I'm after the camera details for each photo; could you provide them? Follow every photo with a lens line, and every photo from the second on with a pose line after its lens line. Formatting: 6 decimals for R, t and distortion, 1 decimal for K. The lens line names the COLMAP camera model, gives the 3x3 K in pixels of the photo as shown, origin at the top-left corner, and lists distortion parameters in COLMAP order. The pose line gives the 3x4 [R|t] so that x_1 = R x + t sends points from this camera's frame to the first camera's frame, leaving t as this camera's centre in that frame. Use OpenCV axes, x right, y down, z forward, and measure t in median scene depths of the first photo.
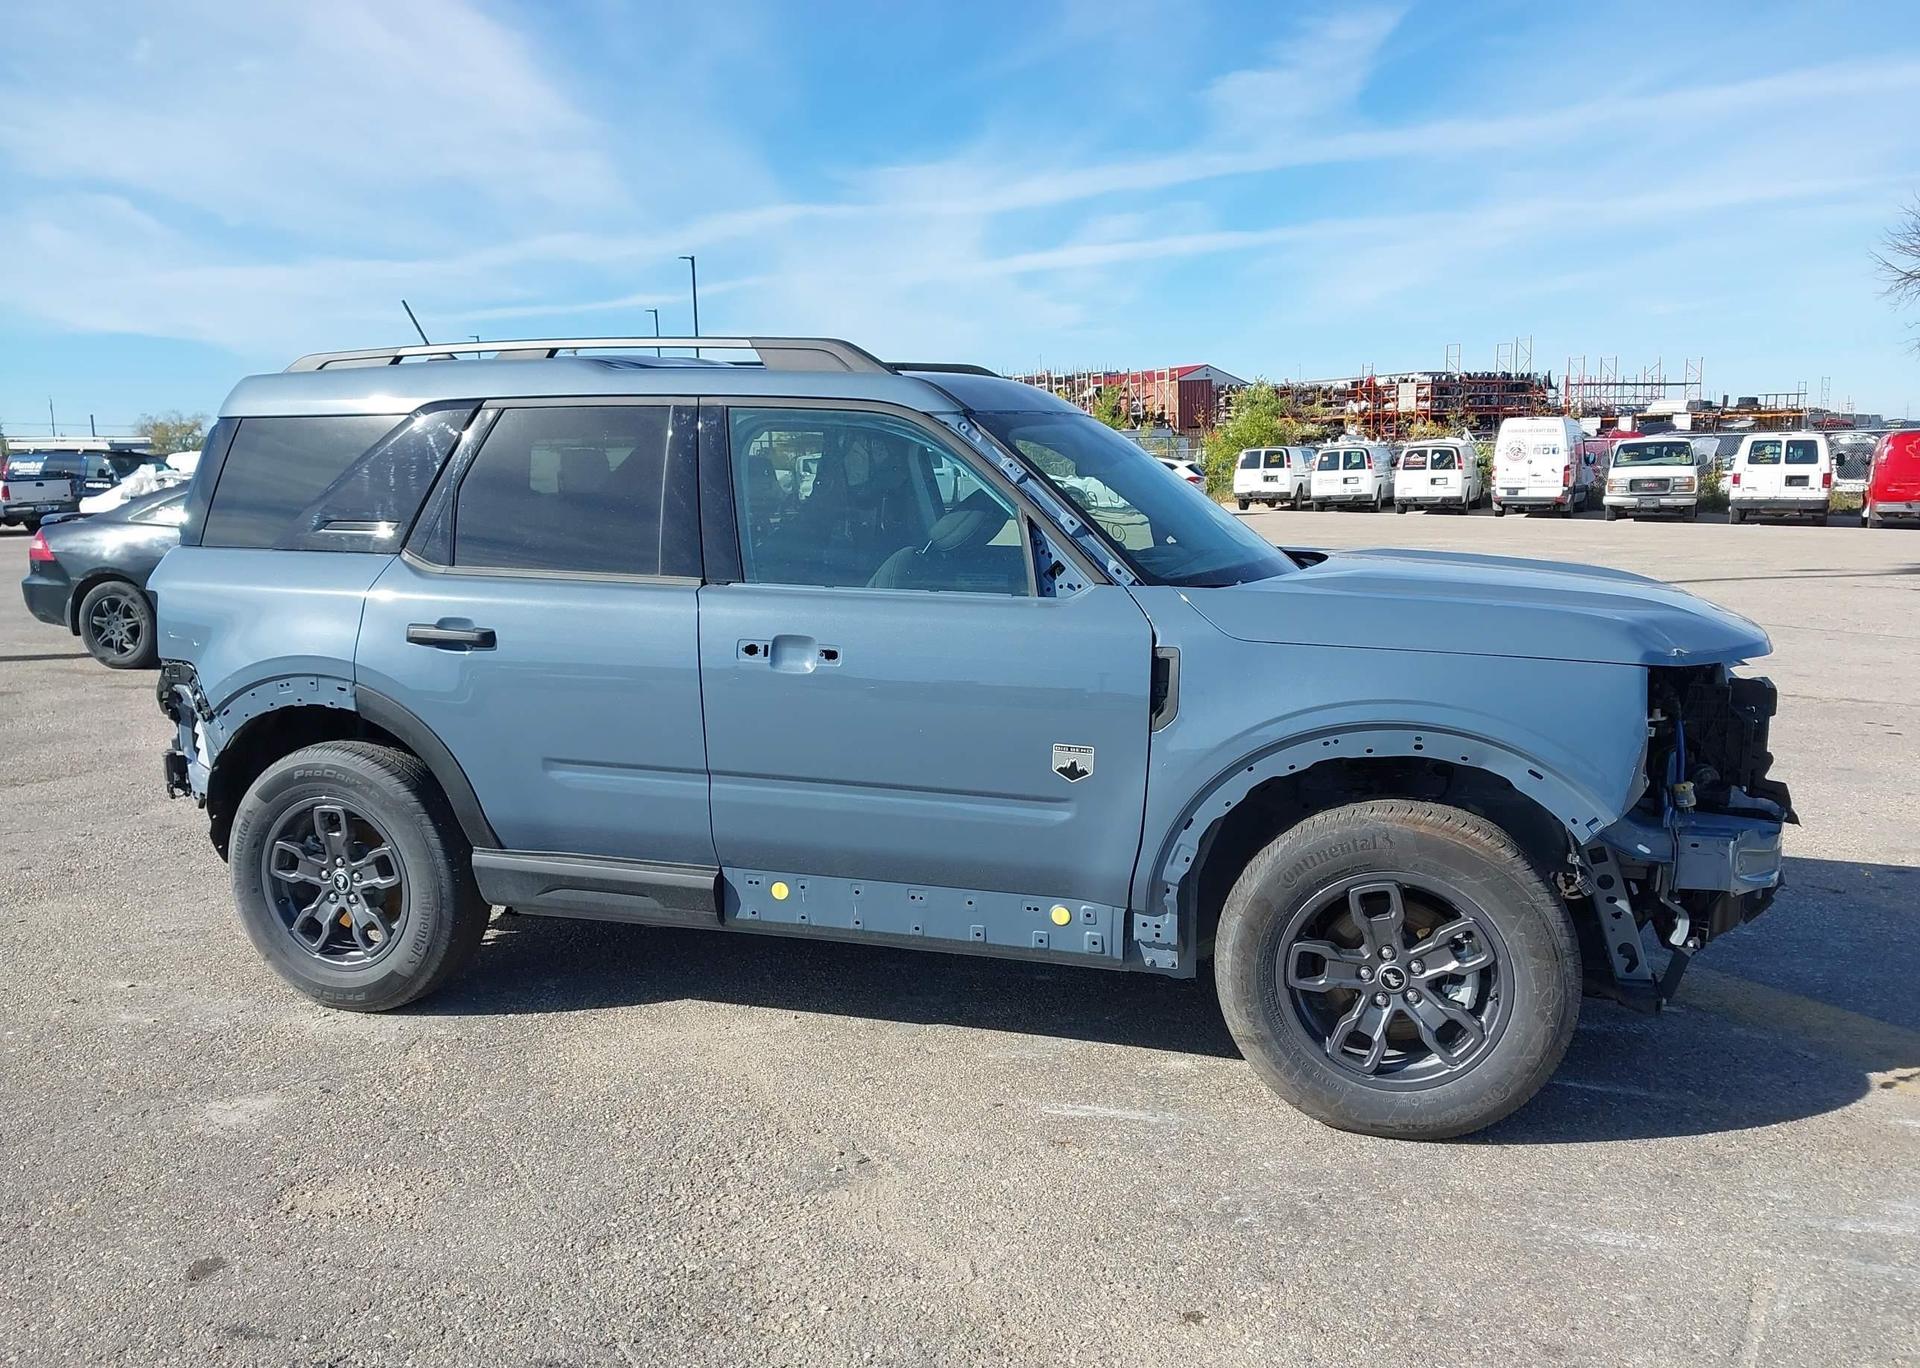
lens RADIAL K [[1508.5, 0, 949.0], [0, 1508.5, 684.5], [0, 0, 1]] dist [0.068891, -0.122669]
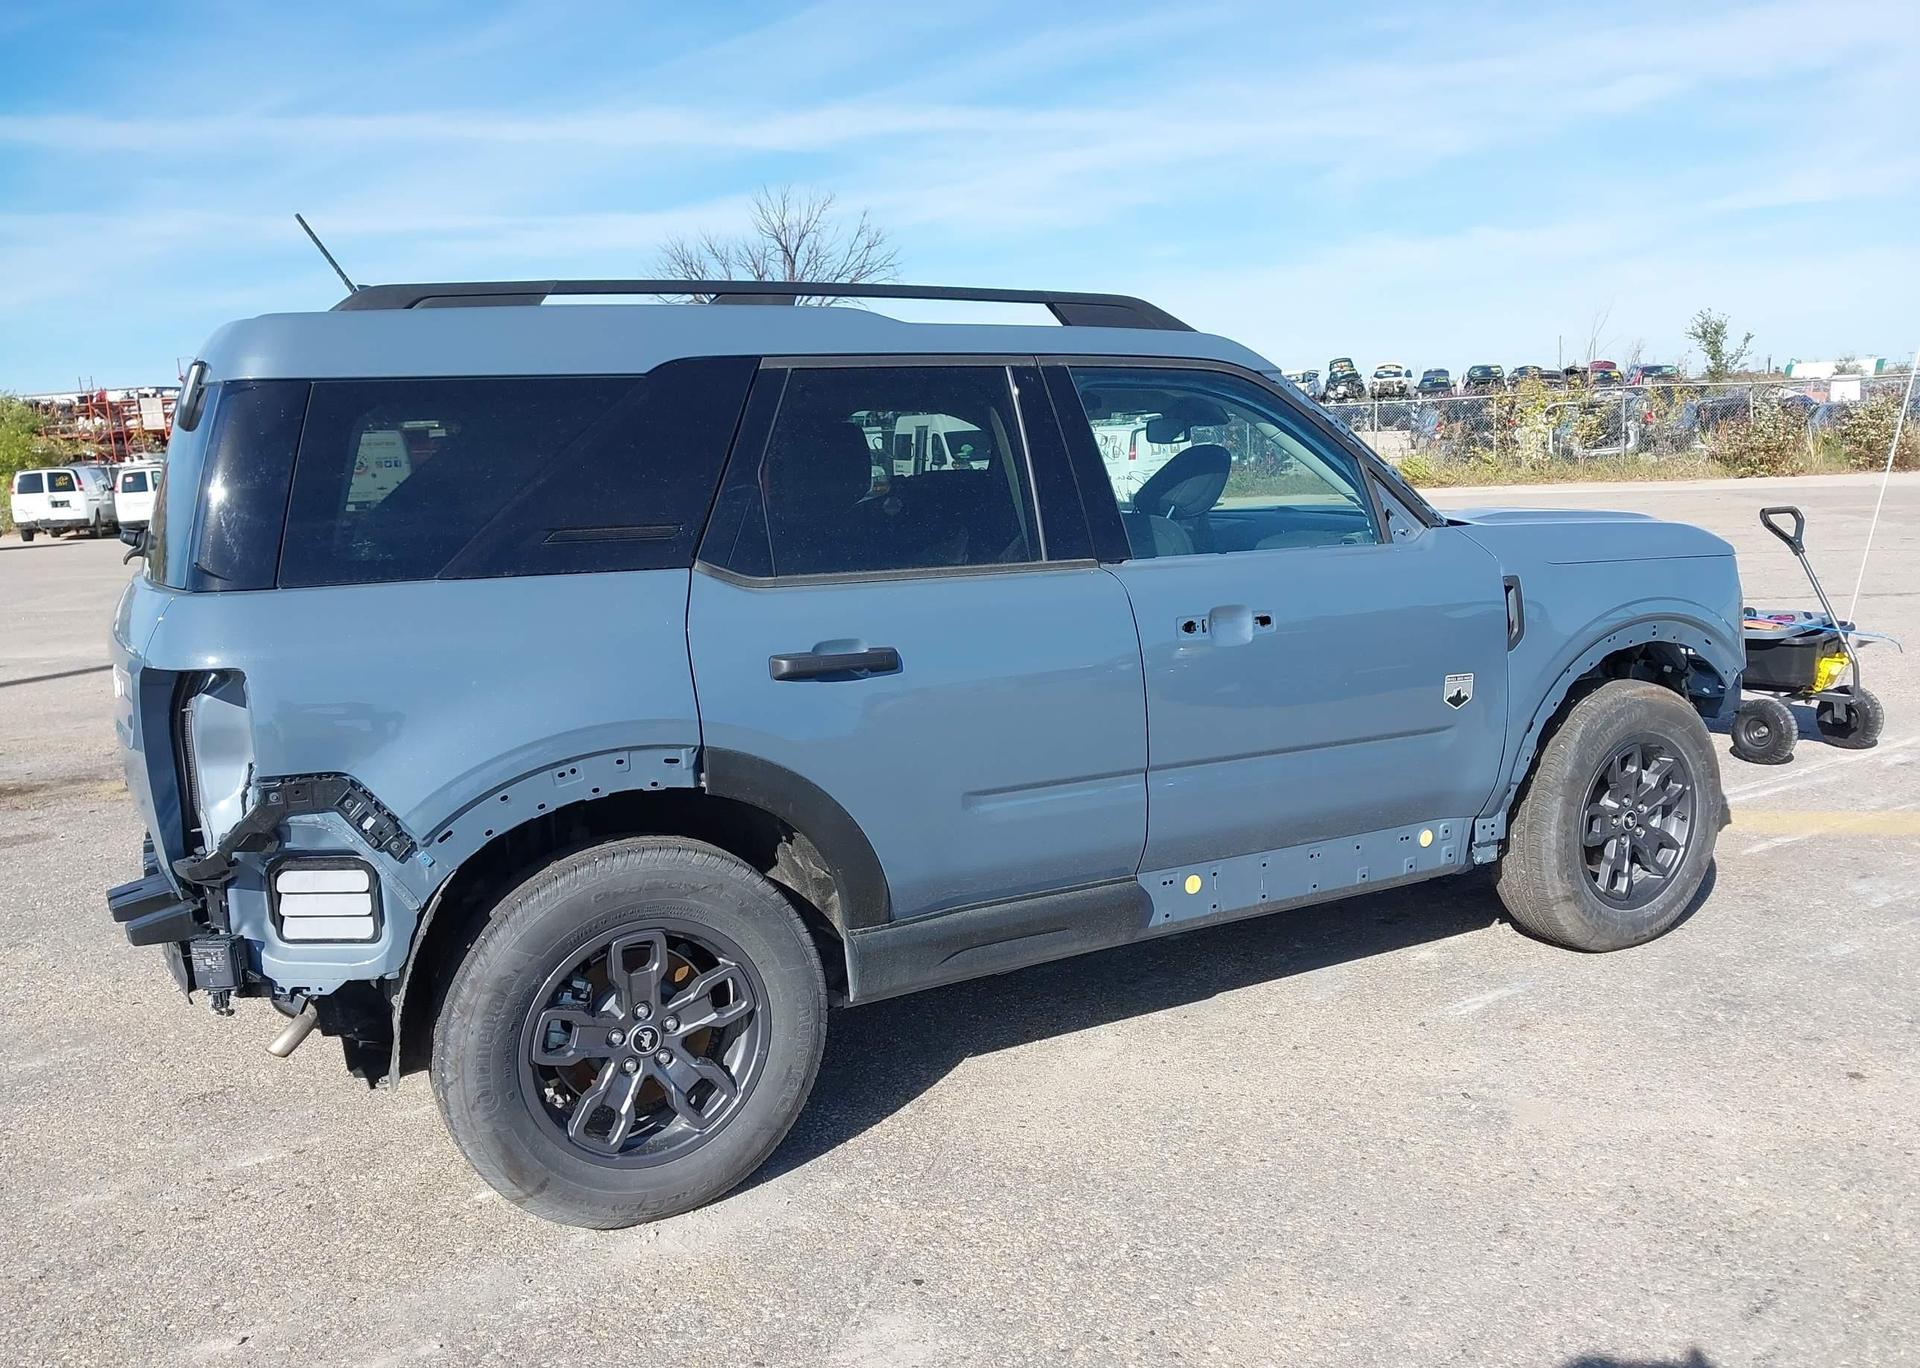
lens RADIAL K [[1493.1, 0, 960.0], [0, 1493.1, 684.0], [0, 0, 1]] dist [0.073078, -0.110232]
pose [[0.695569, -0.132612, 0.706115, -0.794964], [0.139689, 0.989024, 0.048141, -0.047361], [-0.704749, 0.065152, 0.706459, 0.409877]]
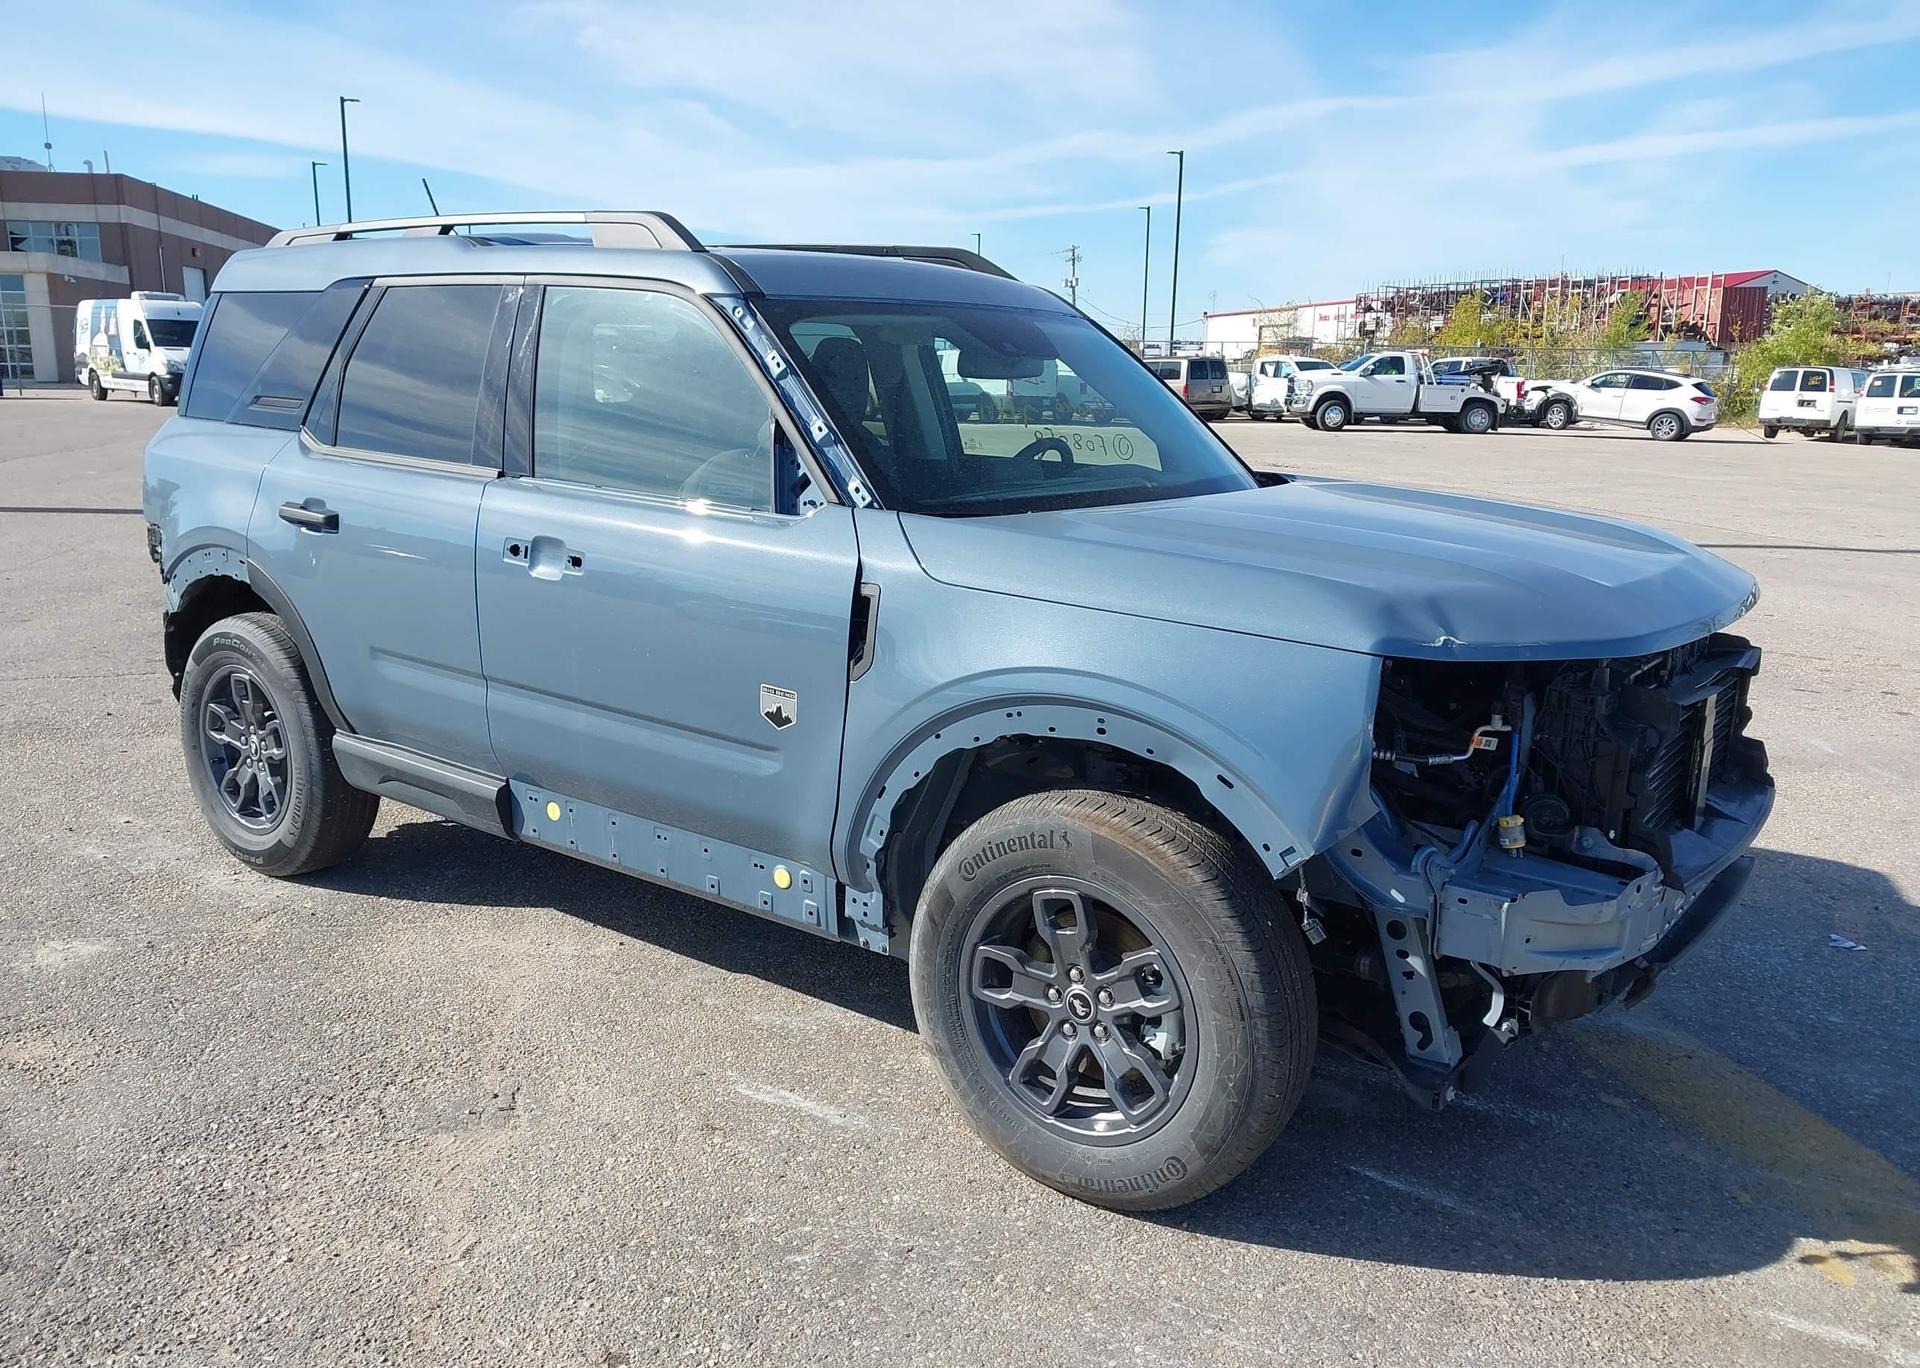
lens RADIAL K [[1508.5, 0, 949.0], [0, 1508.5, 684.5], [0, 0, 1]] dist [0.068891, -0.122669]
pose [[0.946270, 0.097738, -0.308252, 0.376572], [-0.078532, 0.994151, 0.074139, -0.028477], [0.313696, -0.045948, 0.948411, 0.173201]]
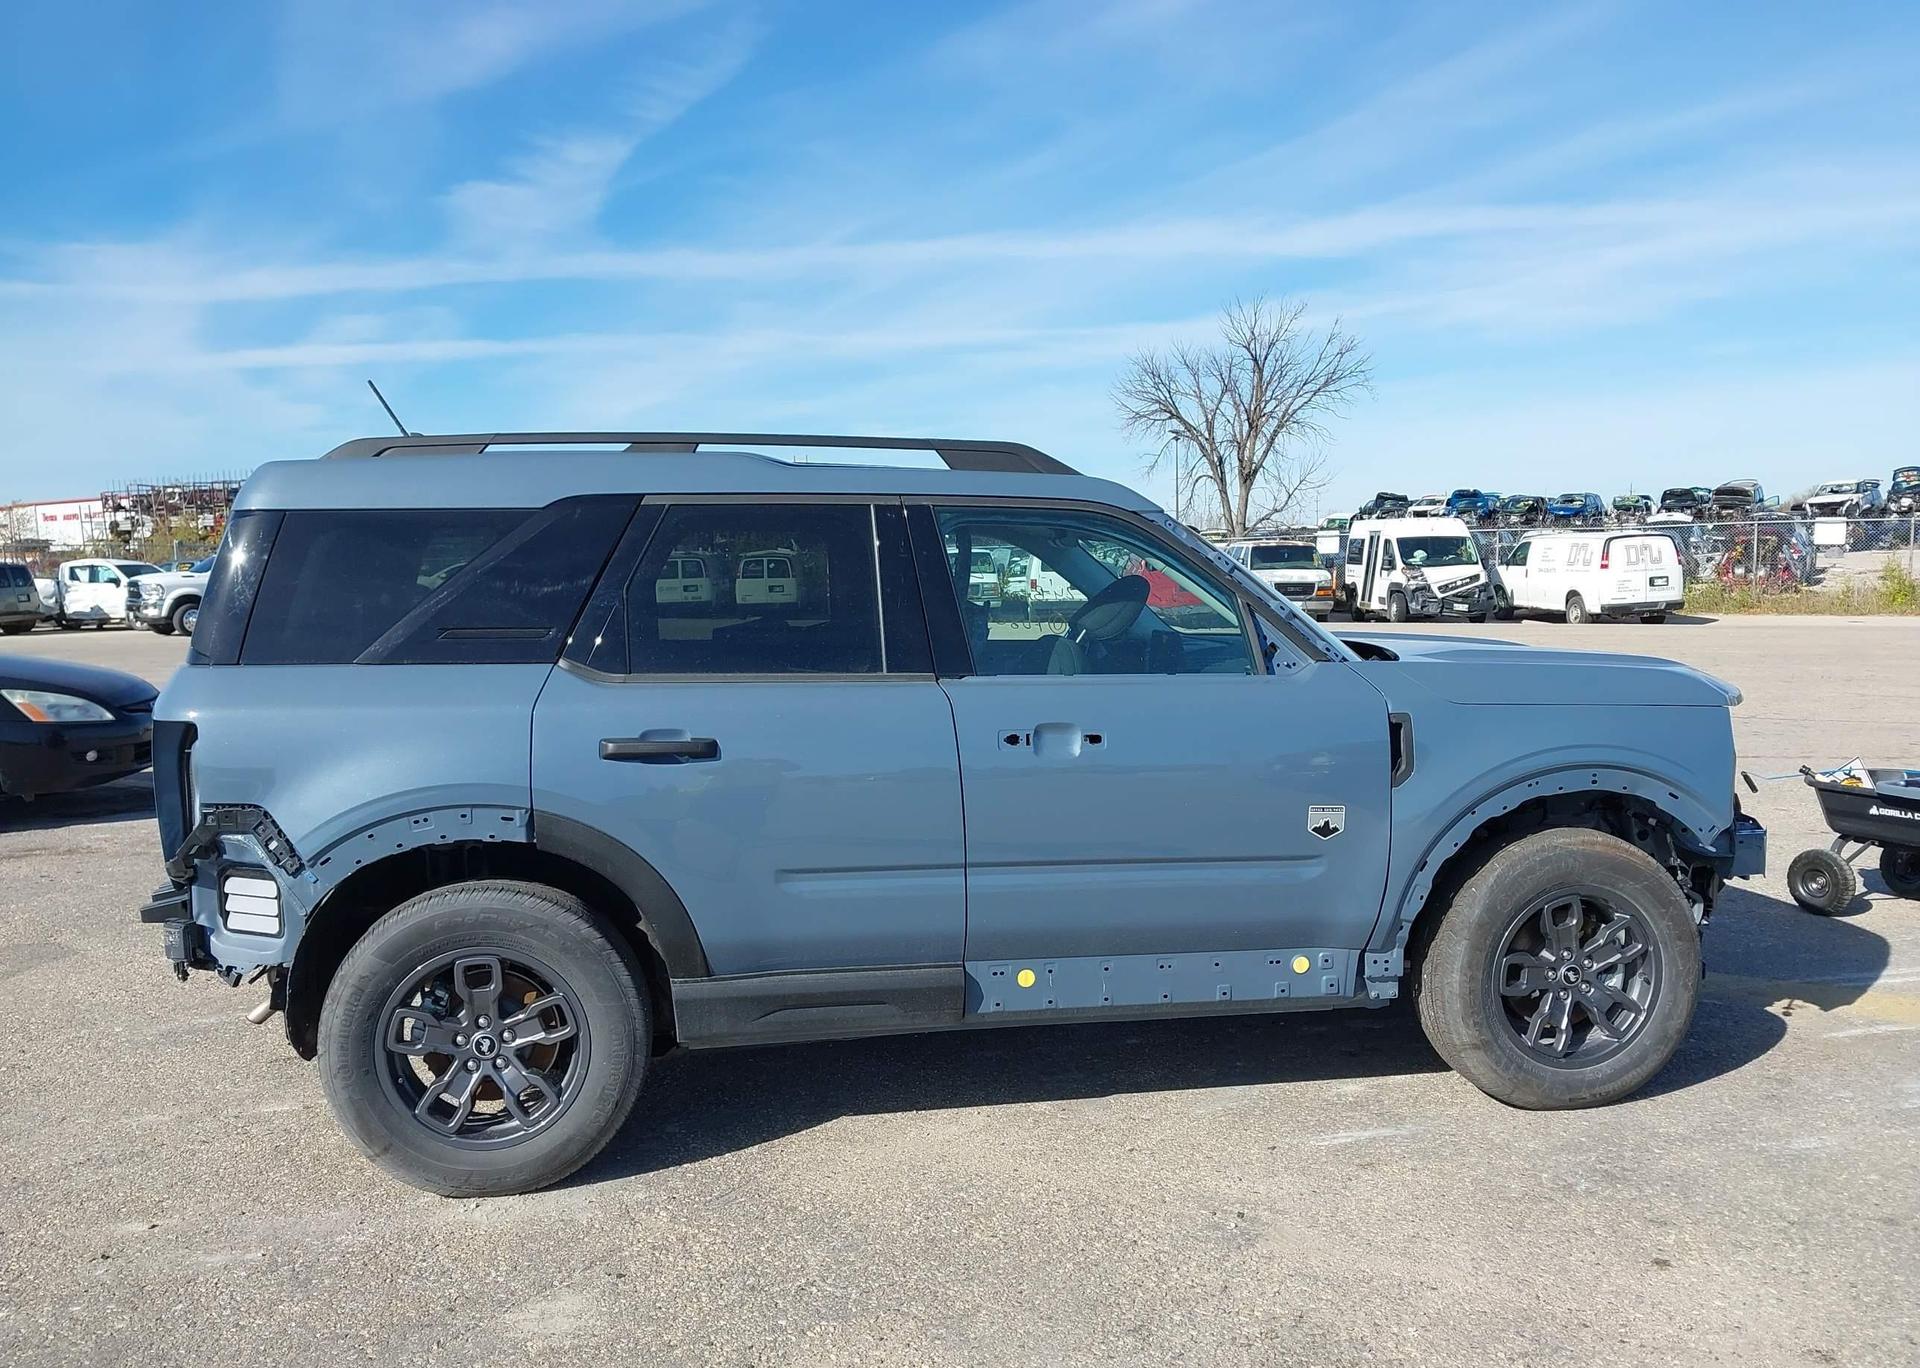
lens RADIAL K [[1493.1, 0, 960.0], [0, 1493.1, 684.0], [0, 0, 1]] dist [0.073078, -0.110232]
pose [[0.888220, -0.041832, 0.457511, -0.562260], [0.073777, 0.995909, -0.052173, -0.009967], [-0.453457, 0.080095, 0.887672, 0.106954]]
